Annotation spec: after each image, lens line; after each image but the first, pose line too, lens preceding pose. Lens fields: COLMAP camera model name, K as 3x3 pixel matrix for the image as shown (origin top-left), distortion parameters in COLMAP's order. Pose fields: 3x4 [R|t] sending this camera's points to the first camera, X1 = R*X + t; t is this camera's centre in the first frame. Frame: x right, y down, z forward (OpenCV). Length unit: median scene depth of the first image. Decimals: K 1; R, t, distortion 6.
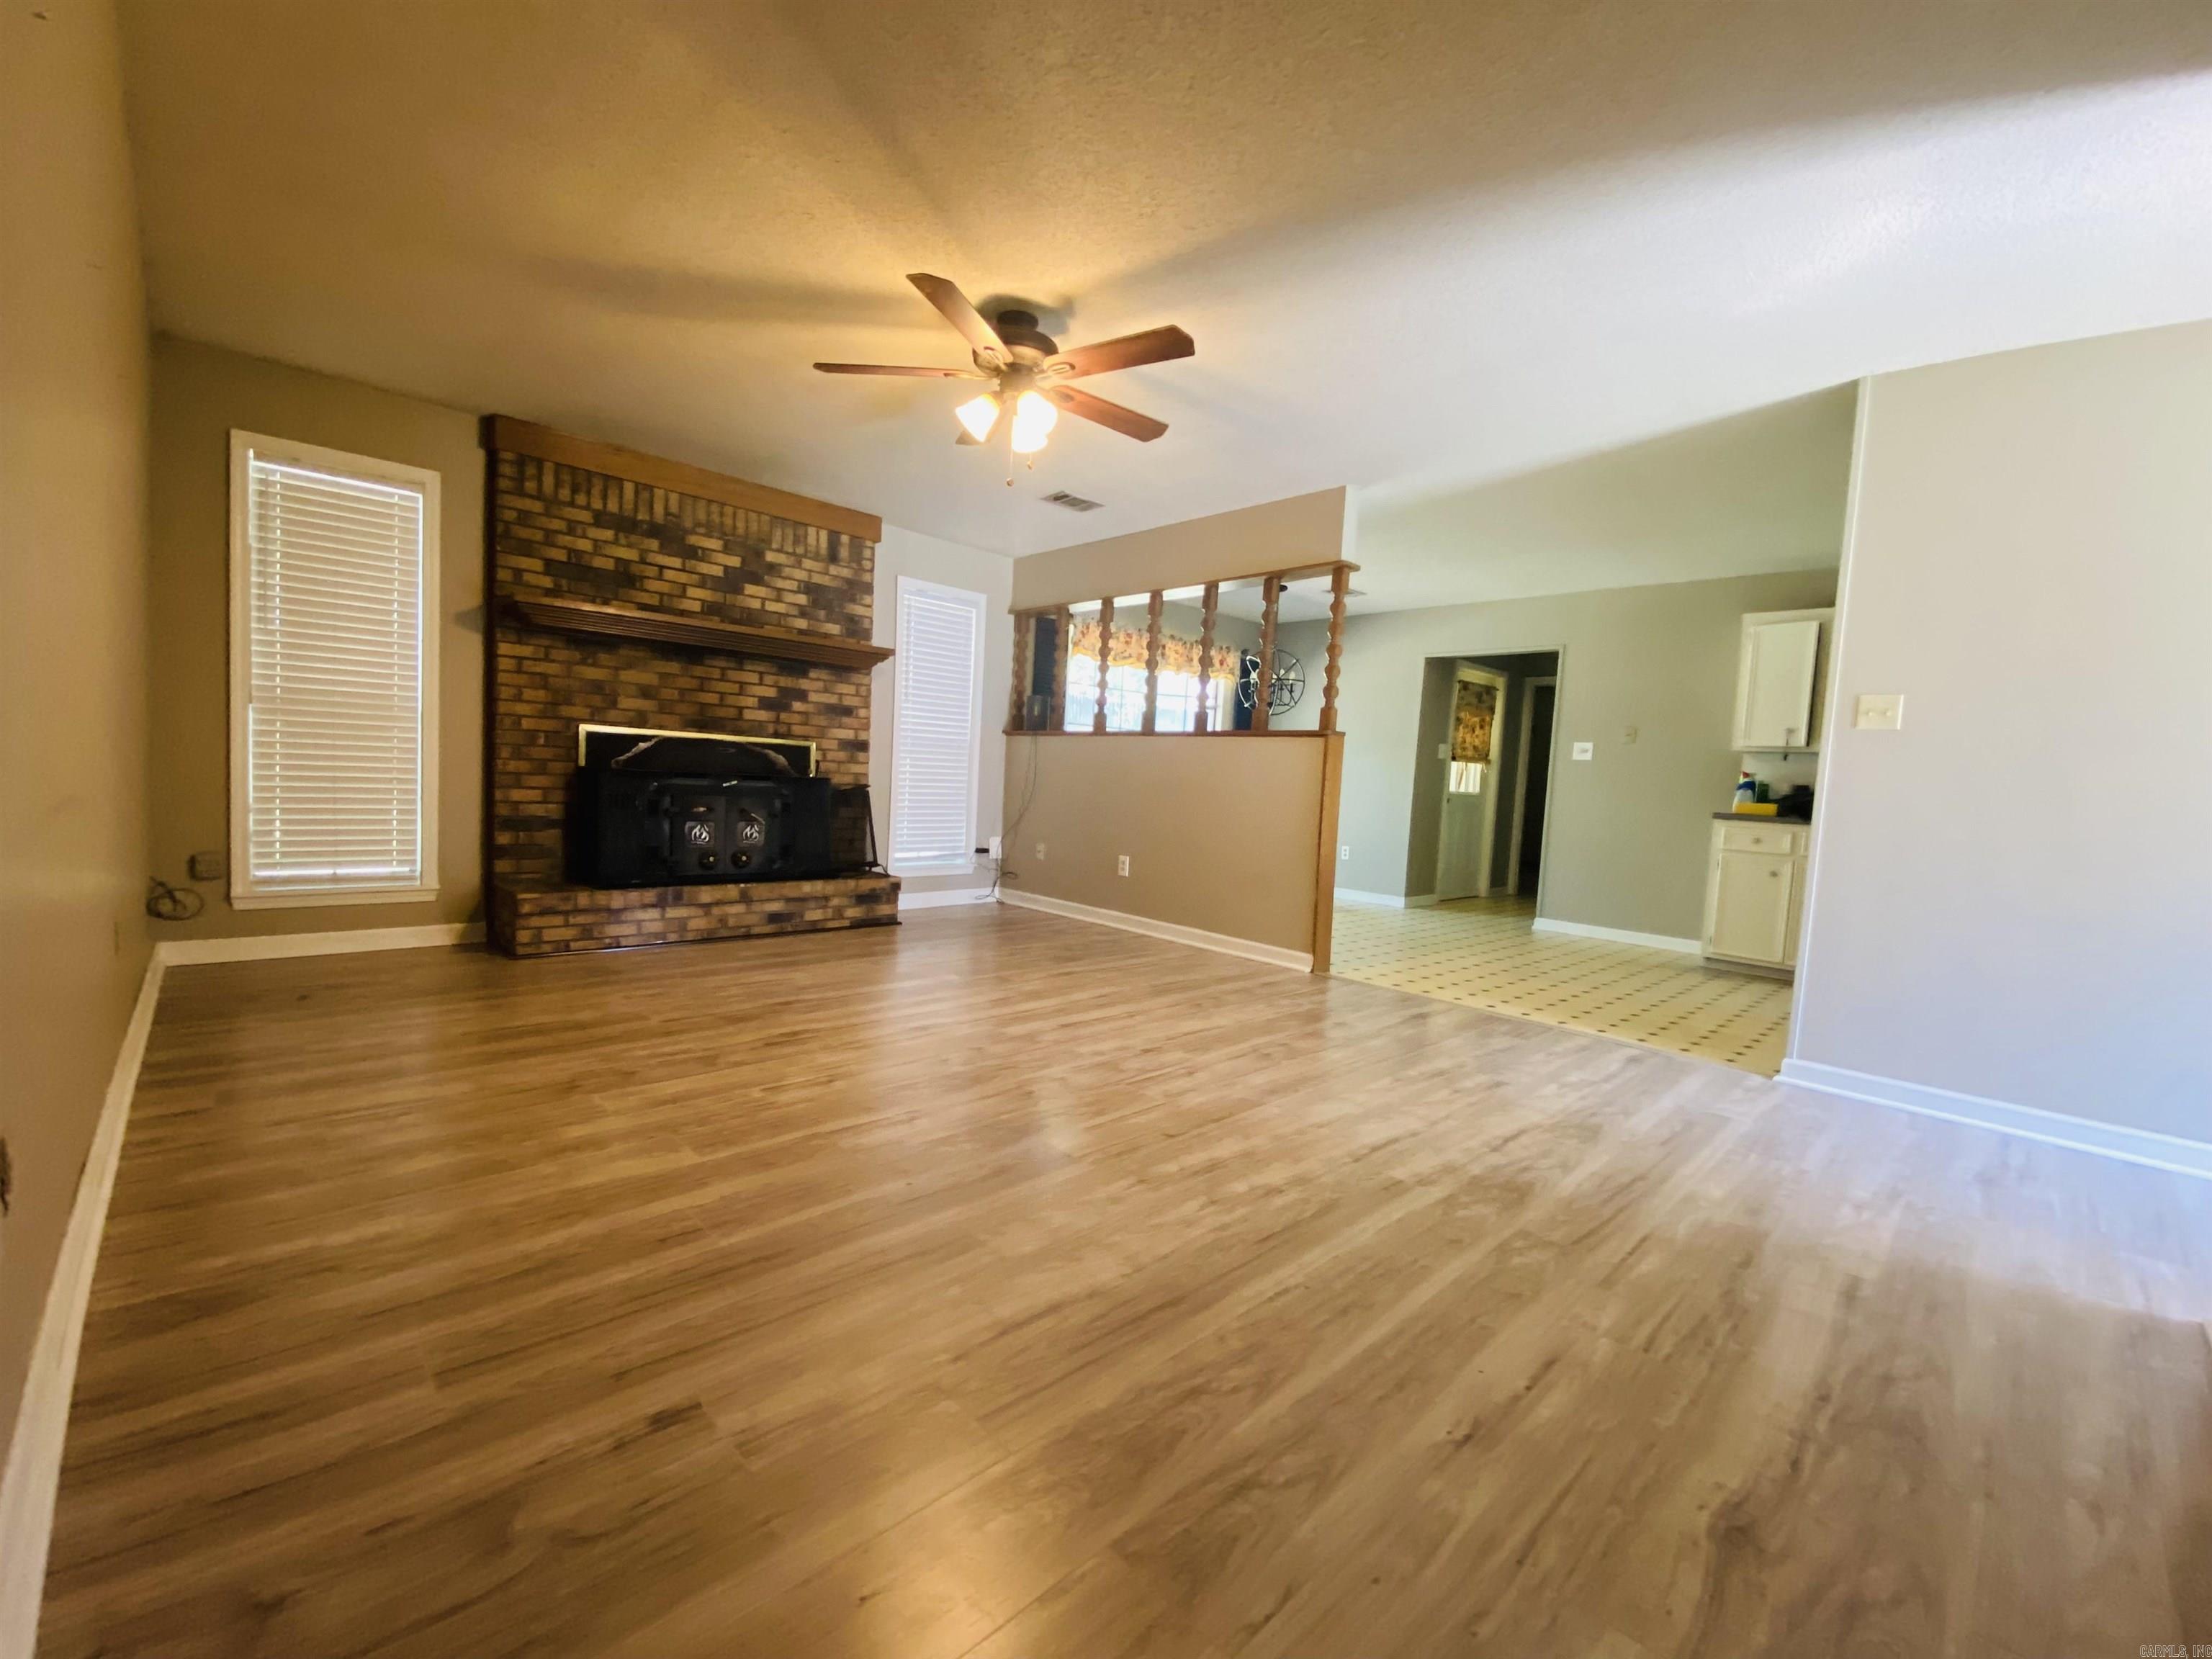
lens RADIAL K [[910.3, 0, 1112.8], [0, 910.3, 833.8], [0, 0, 1]] dist [-0.008315, -0.014781]
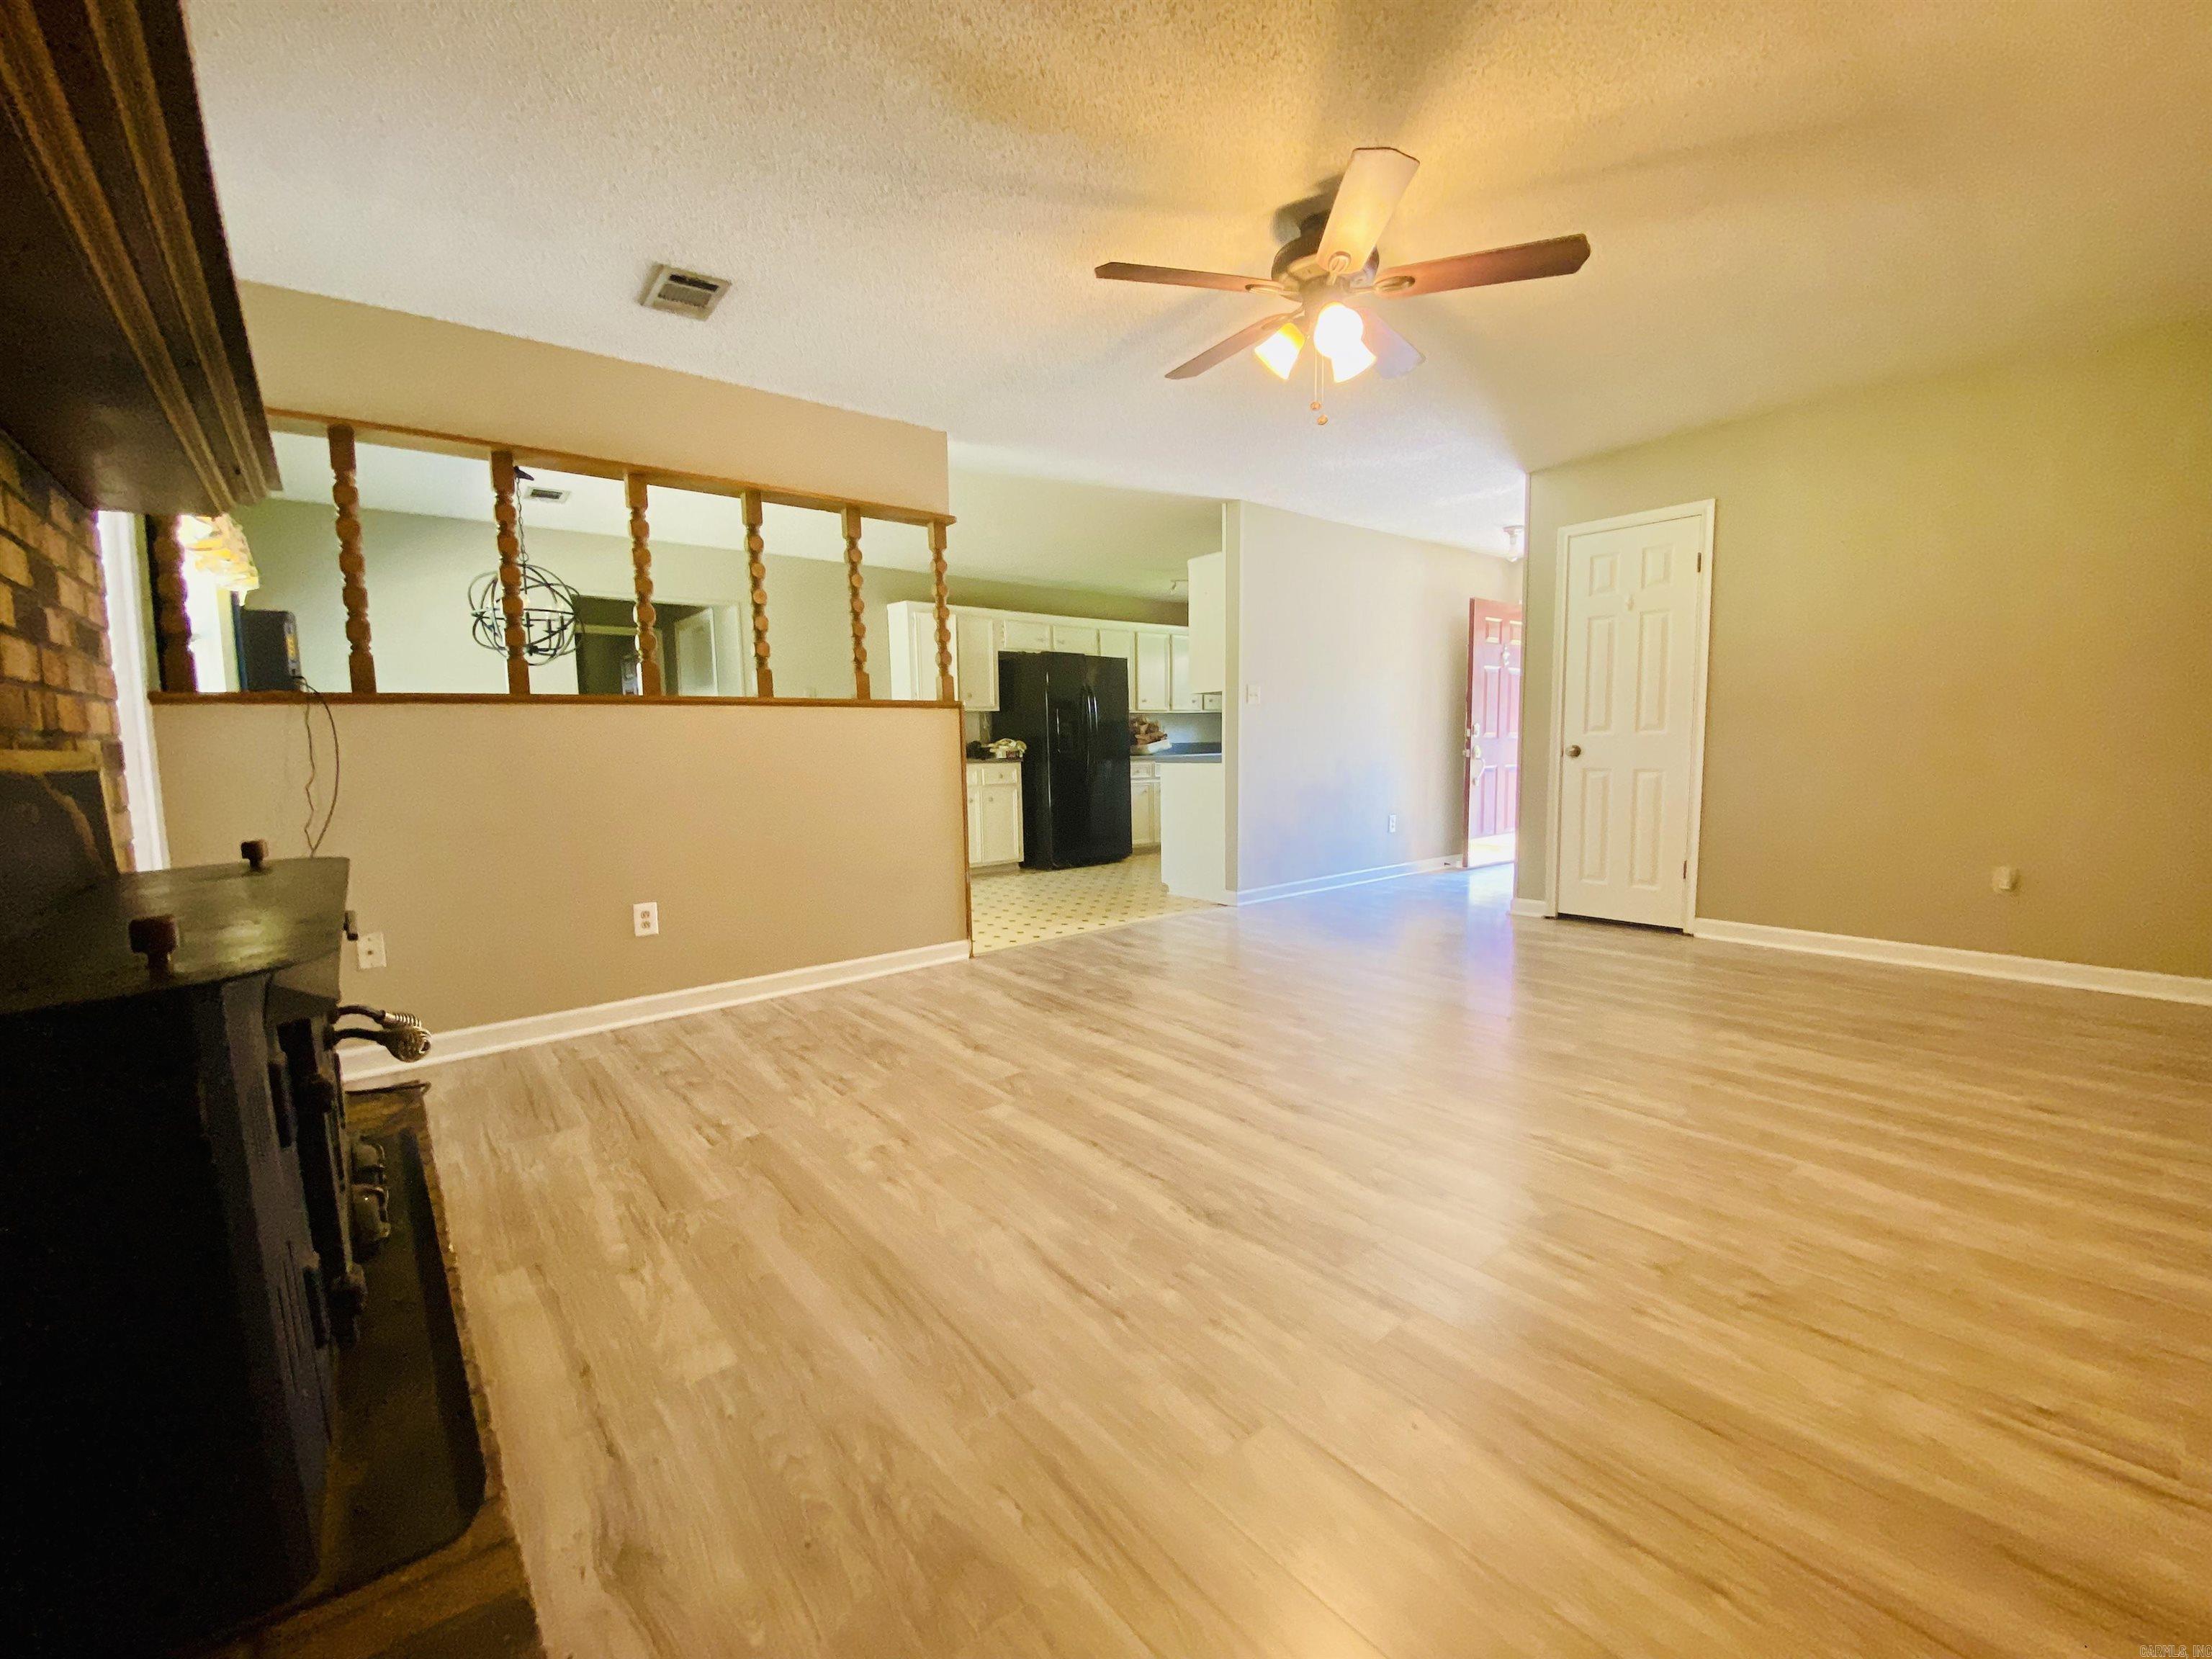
lens RADIAL K [[910.3, 0, 1112.8], [0, 910.3, 833.8], [0, 0, 1]] dist [-0.008315, -0.014781]
pose [[0.094704, -0.156826, 0.983075, -0.870432], [0.098222, 0.984167, 0.147538, -0.127999], [-0.990648, 0.082587, 0.108609, 0.980608]]
